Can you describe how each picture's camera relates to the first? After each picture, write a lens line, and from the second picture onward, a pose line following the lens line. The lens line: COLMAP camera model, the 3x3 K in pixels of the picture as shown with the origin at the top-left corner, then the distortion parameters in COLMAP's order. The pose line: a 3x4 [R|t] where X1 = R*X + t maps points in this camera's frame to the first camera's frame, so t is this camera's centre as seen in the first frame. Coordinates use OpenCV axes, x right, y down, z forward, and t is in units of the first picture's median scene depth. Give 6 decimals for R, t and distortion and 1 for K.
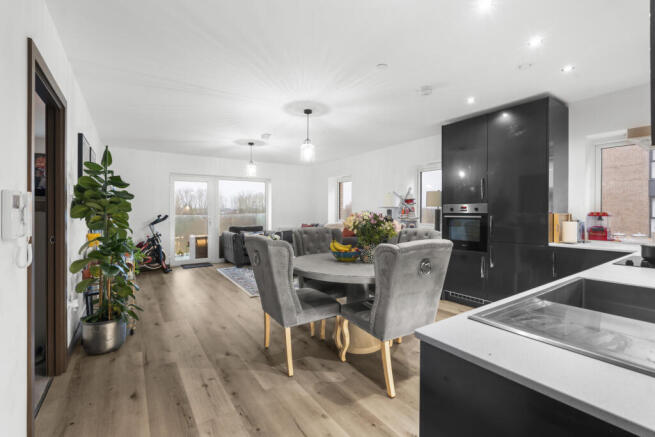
lens RADIAL K [[289.7, 0, 327.4], [0, 289.7, 214.7], [0, 0, 1]] dist [-0.002926, -0.000064]
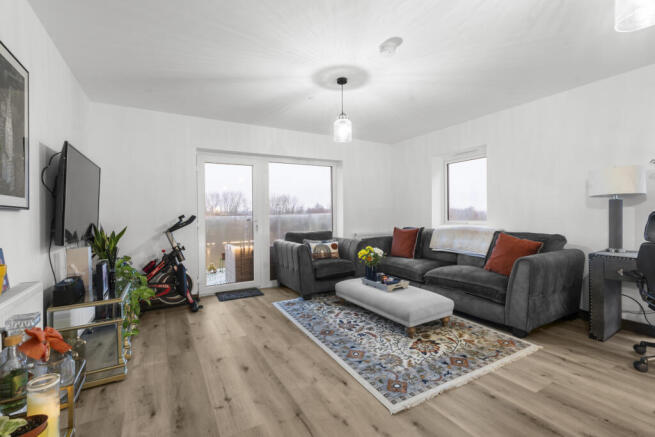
lens RADIAL K [[289.7, 0, 327.4], [0, 289.7, 214.7], [0, 0, 1]] dist [-0.002926, -0.000064]
pose [[0.996962, -0.011307, -0.077062, -0.419210], [0.010782, 0.999916, -0.007227, 0.012476], [0.077138, 0.006374, 0.997000, 0.765852]]
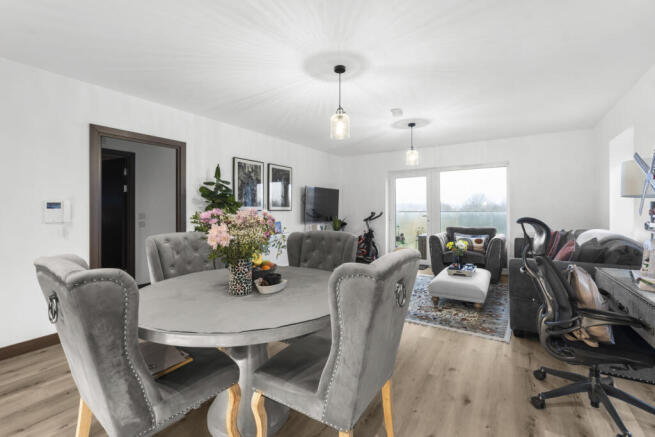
lens RADIAL K [[293.7, 0, 327.1], [0, 293.7, 207.0], [0, 0, 1]] dist [0.000681, 0.000056]
pose [[0.384712, -0.010139, -0.922981, 0.663661], [-0.005370, 0.999898, -0.013222, -0.005382], [0.923021, 0.010043, 0.384619, 0.776044]]
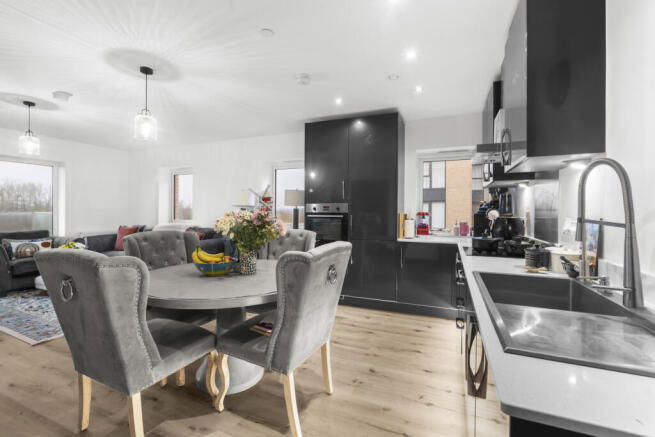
lens RADIAL K [[289.7, 0, 327.4], [0, 289.7, 214.7], [0, 0, 1]] dist [-0.002926, -0.000064]
pose [[0.842011, -0.000389, 0.539460, -0.084858], [-0.001117, 0.999996, 0.002464, -0.000694], [-0.539459, -0.002678, 0.842008, 0.166679]]
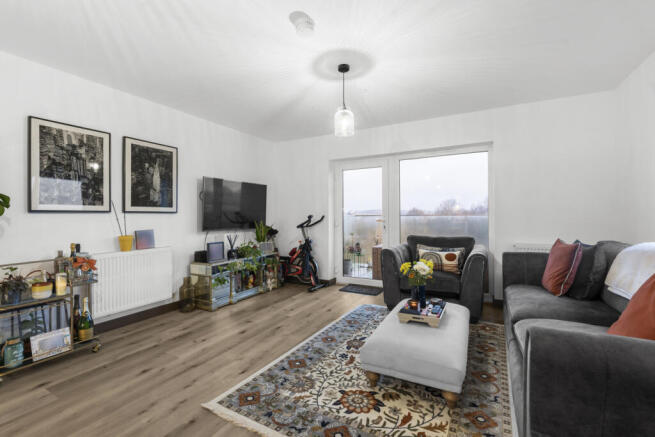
lens RADIAL K [[289.7, 0, 327.4], [0, 289.7, 214.7], [0, 0, 1]] dist [-0.002926, -0.000064]
pose [[0.453749, -0.005369, -0.891113, 0.256595], [-0.003257, 0.999965, -0.007684, 0.007429], [0.891124, 0.006389, 0.453716, 1.256360]]
